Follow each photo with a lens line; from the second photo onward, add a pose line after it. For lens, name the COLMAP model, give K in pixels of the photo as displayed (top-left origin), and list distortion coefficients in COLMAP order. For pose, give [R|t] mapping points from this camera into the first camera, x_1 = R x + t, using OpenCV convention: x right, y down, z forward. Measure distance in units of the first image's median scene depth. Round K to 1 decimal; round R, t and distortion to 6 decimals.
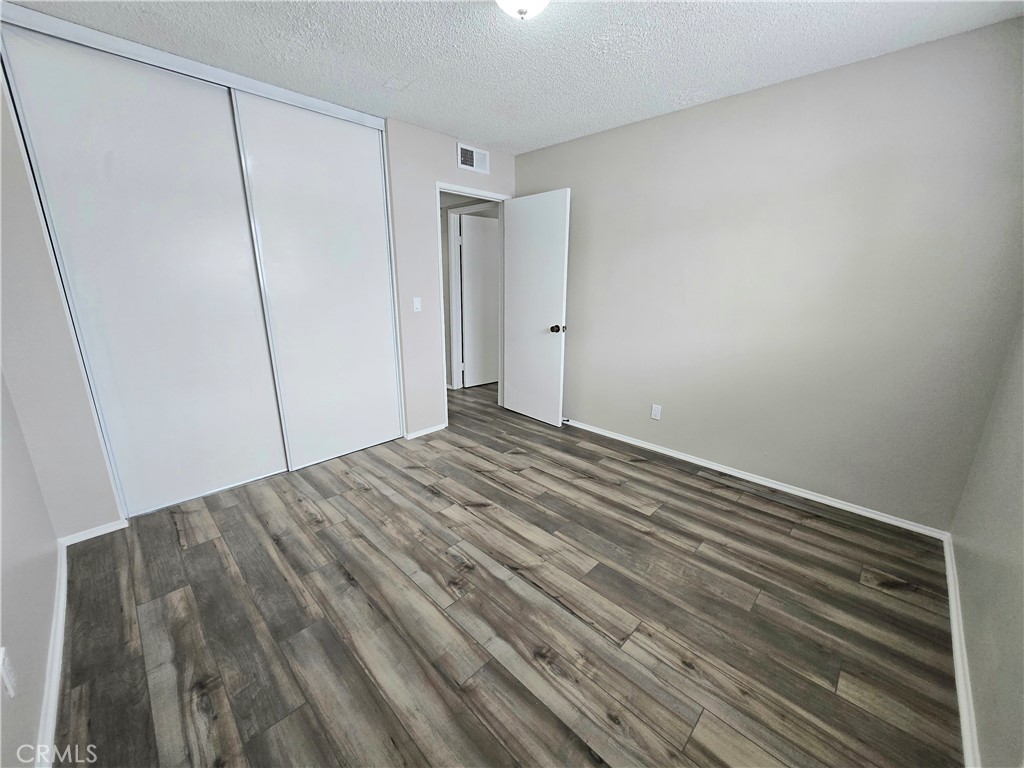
lens RADIAL K [[401.2, 0, 512.0], [0, 401.2, 384.0], [0, 0, 1]] dist [0.002296, 0.000288]
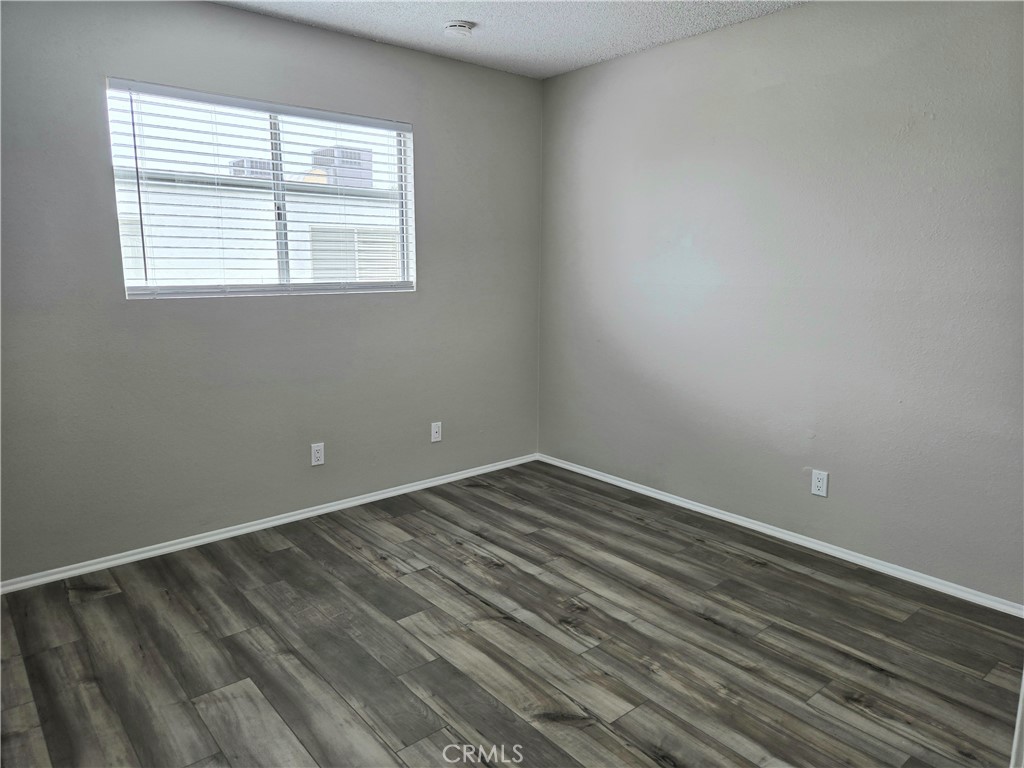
lens RADIAL K [[691.0, 0, 512.0], [0, 691.0, 384.0], [0, 0, 1]] dist [0.059517, -0.047036]
pose [[-0.994510, -0.024774, 0.101671, -0.129160], [0.020401, 0.907032, 0.420567, -0.535362], [-0.102638, 0.420332, -0.901547, 2.040482]]
